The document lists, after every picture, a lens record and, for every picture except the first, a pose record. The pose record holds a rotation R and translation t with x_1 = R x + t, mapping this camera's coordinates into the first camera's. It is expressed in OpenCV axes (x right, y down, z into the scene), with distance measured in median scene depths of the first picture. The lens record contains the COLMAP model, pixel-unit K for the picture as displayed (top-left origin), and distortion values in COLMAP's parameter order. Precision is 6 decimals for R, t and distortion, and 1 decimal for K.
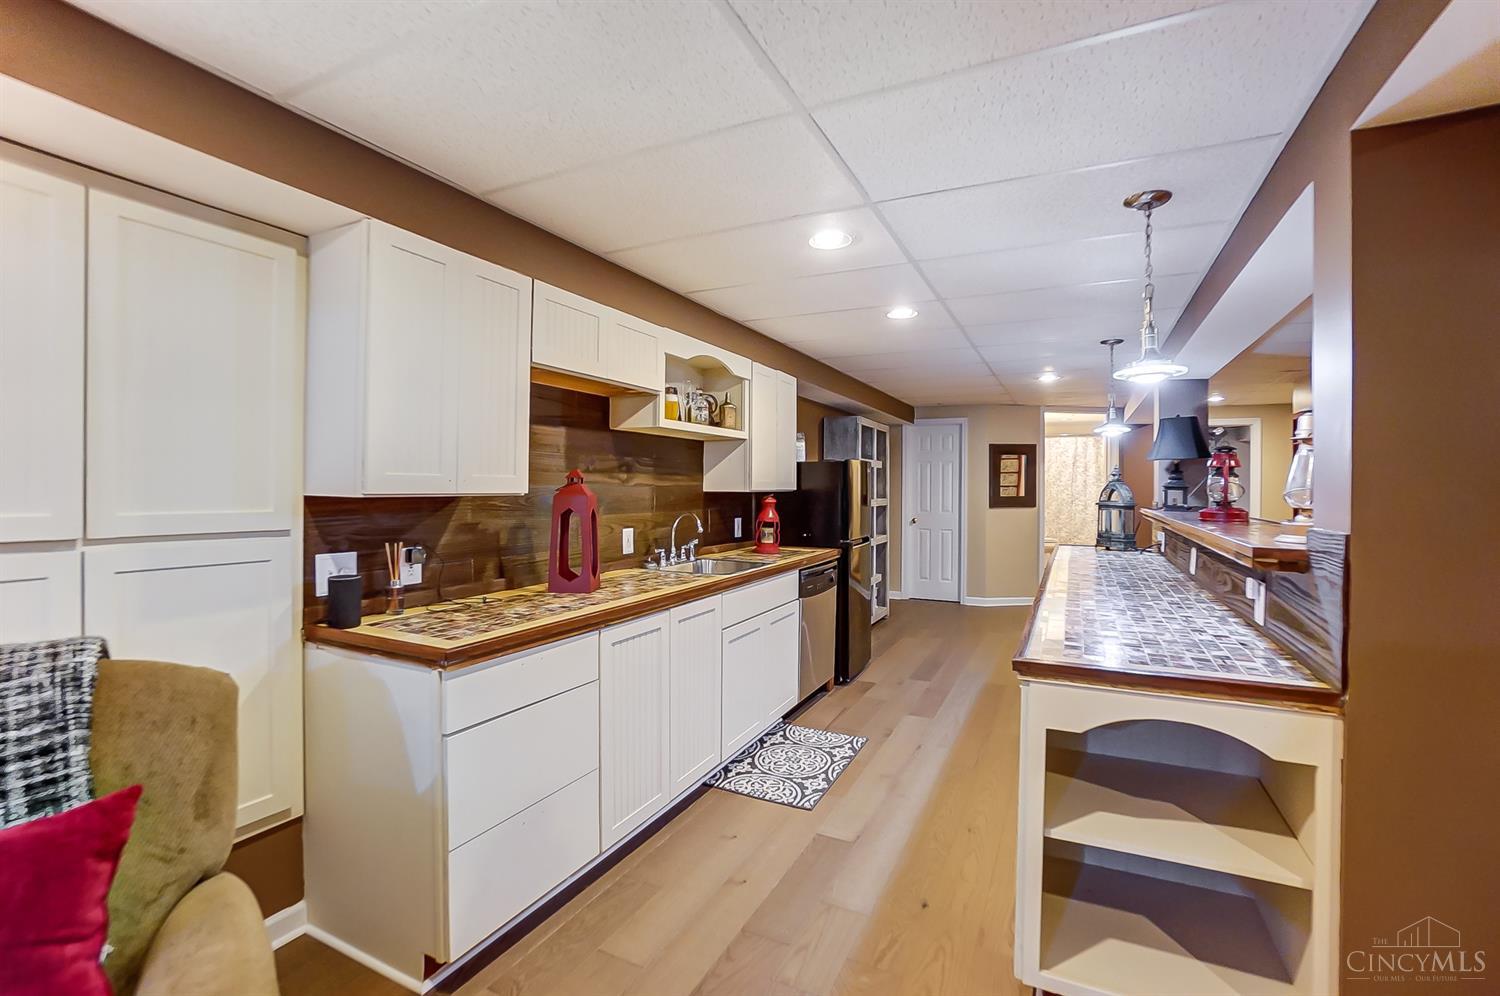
lens RADIAL K [[677.2, 0, 745.8], [0, 677.2, 486.8], [0, 0, 1]] dist [-0.016001, 0.002134]
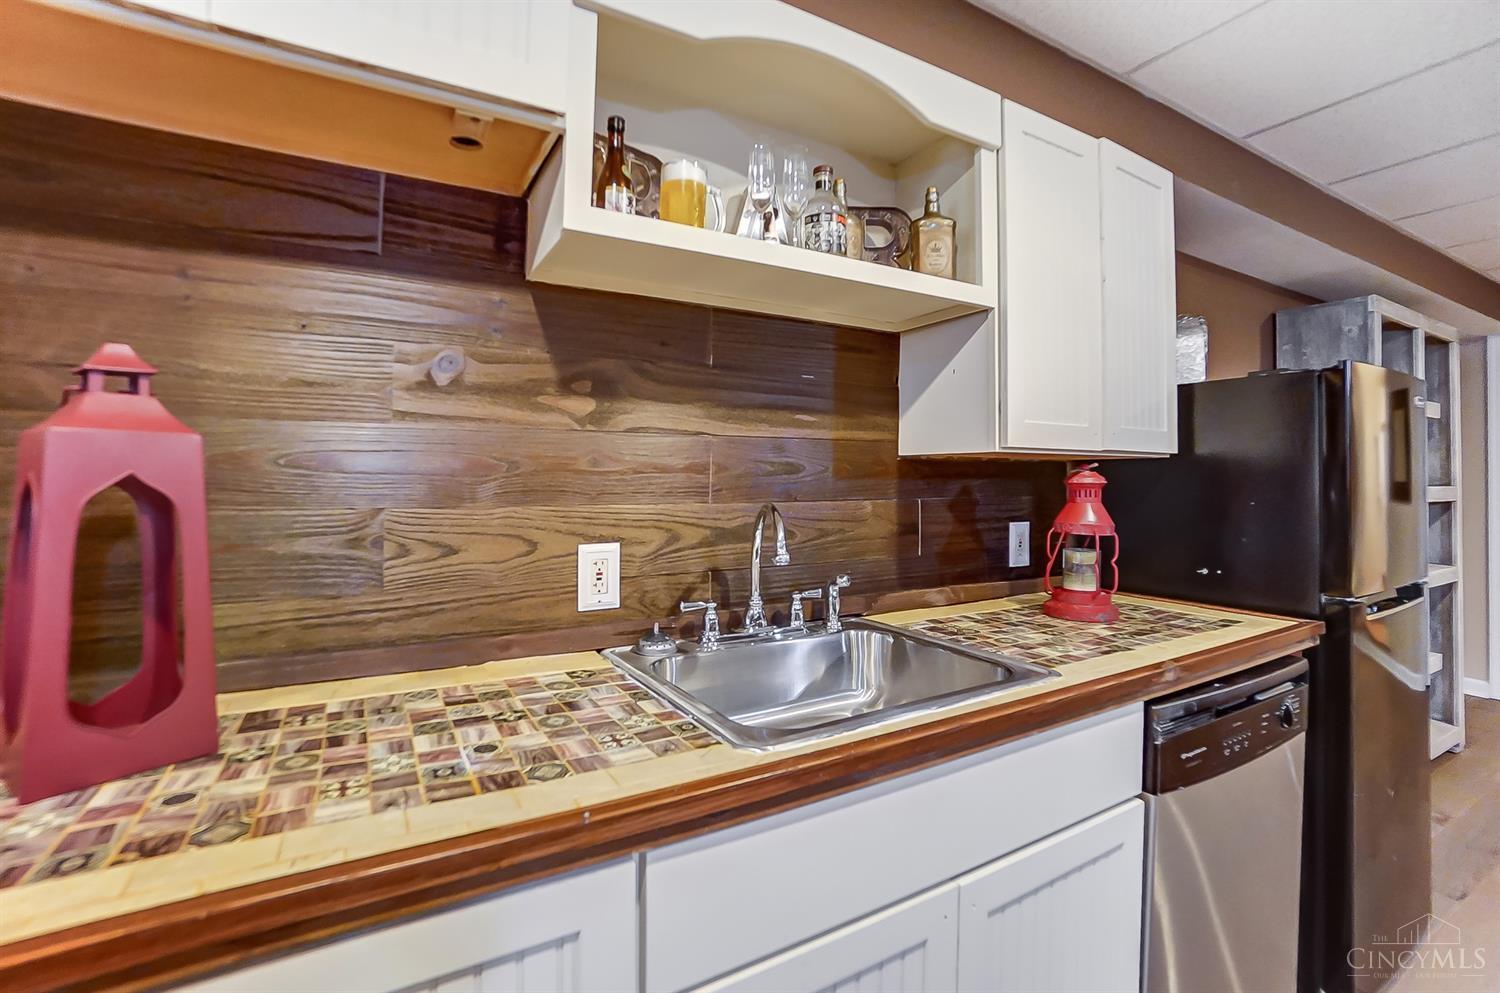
lens RADIAL K [[677.2, 0, 777.6], [0, 677.2, 456.6], [0, 0, 1]] dist [-0.016001, 0.002134]
pose [[0.850987, -0.012677, -0.525034, 0.089243], [-0.003138, 0.999568, -0.029222, 0.019036], [0.525177, 0.026516, 0.850580, 0.589299]]
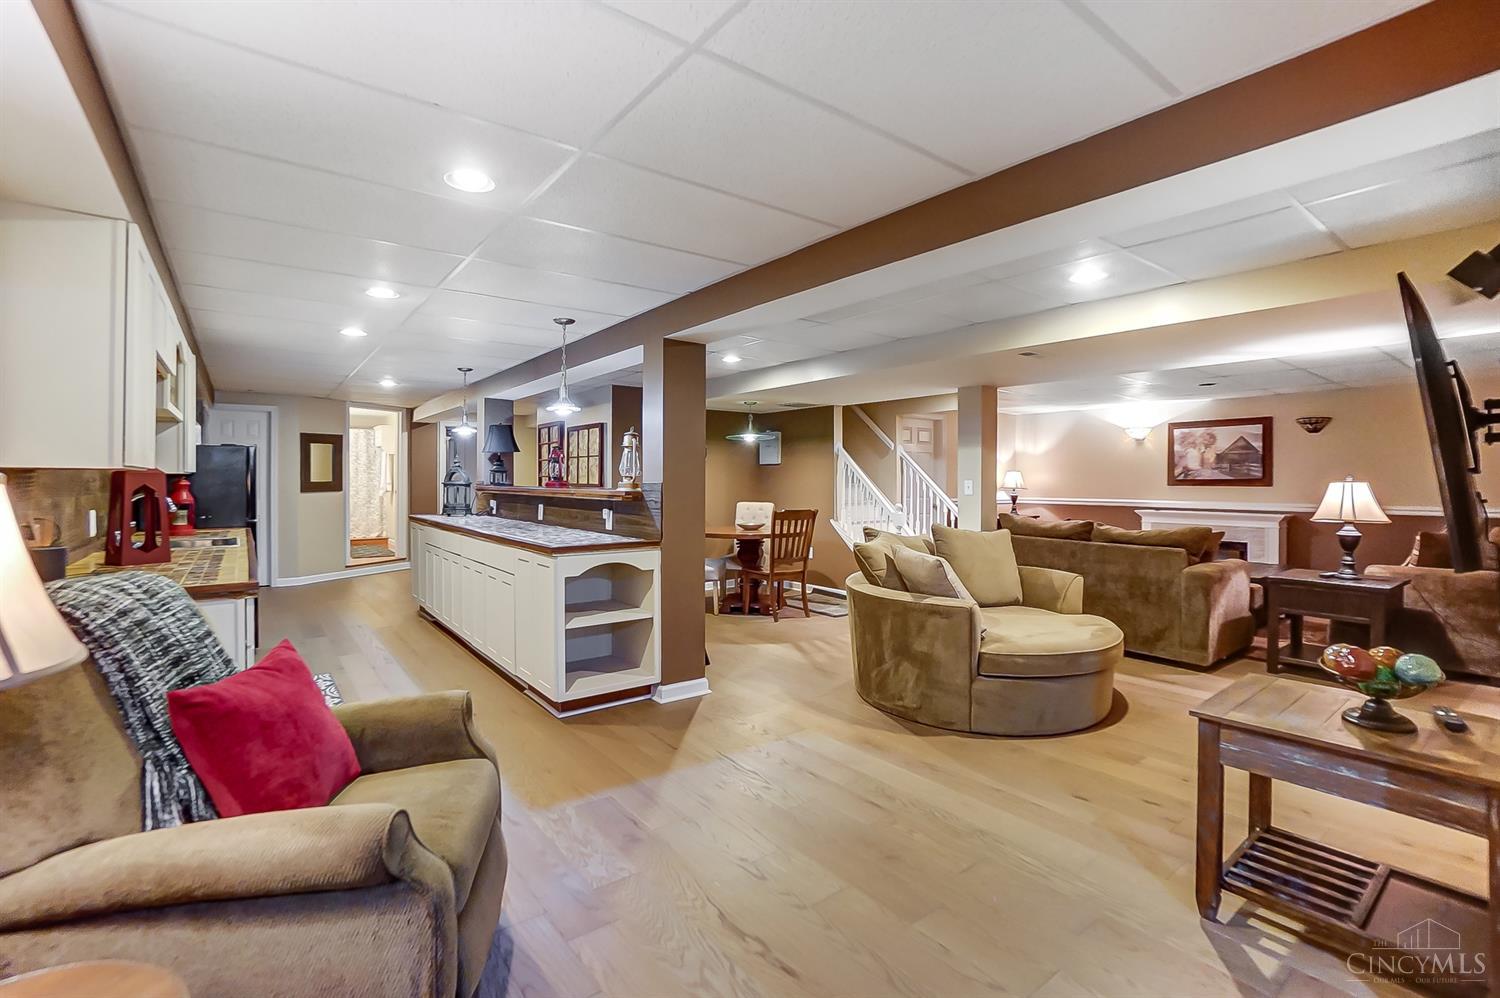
lens RADIAL K [[677.2, 0, 750.4], [0, 677.2, 493.4], [0, 0, 1]] dist [-0.016001, 0.002134]
pose [[0.447779, -0.025911, 0.893769, -0.479268], [0.004830, 0.999636, 0.026561, 0.014067], [-0.894131, -0.007576, 0.447741, -0.192299]]
